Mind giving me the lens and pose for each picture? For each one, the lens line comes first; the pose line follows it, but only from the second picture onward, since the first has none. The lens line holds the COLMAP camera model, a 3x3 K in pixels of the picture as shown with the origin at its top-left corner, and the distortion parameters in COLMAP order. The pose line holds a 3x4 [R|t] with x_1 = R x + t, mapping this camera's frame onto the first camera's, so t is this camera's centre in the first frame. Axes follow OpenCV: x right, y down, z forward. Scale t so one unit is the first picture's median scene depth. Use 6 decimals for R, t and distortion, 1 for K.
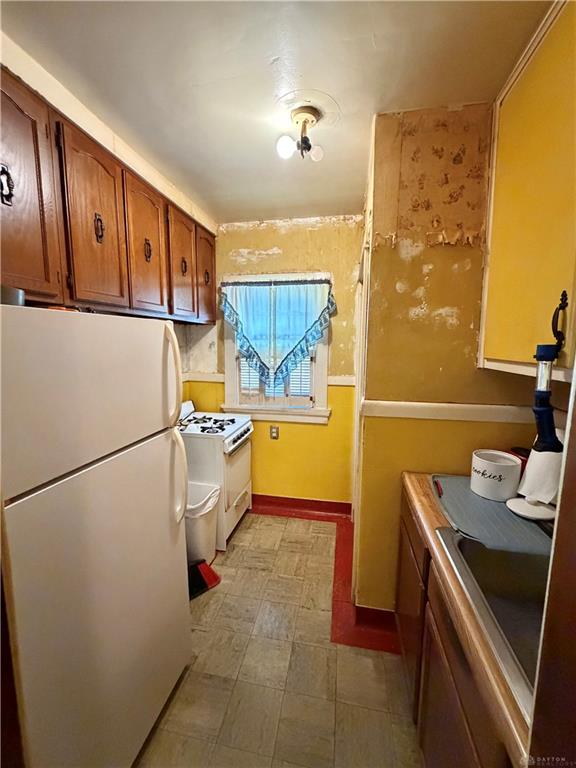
lens RADIAL K [[305.5, 0, 287.6], [0, 305.5, 381.8], [0, 0, 1]] dist [0.002593, 0.000289]
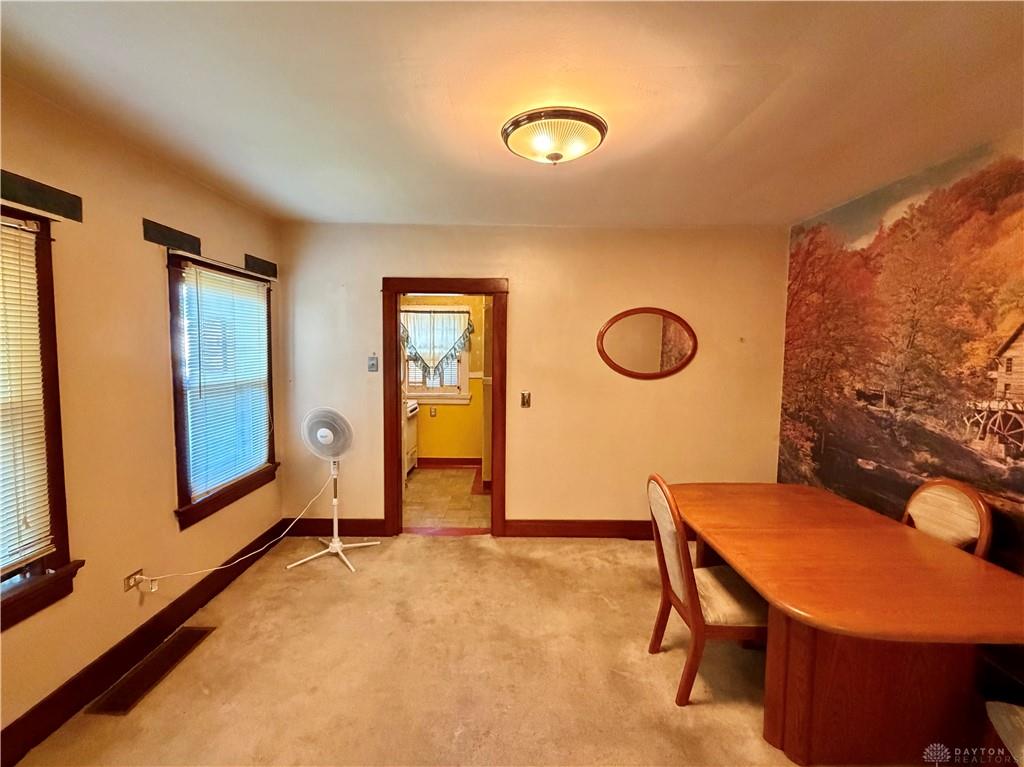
lens RADIAL K [[465.5, 0, 509.8], [0, 465.5, 382.7], [0, 0, 1]] dist [-0.001361, -0.000073]
pose [[0.982516, -0.011551, 0.185818, -0.101043], [0.020124, 0.998815, -0.044319, 0.140172], [-0.185086, 0.047284, 0.981584, -1.312768]]
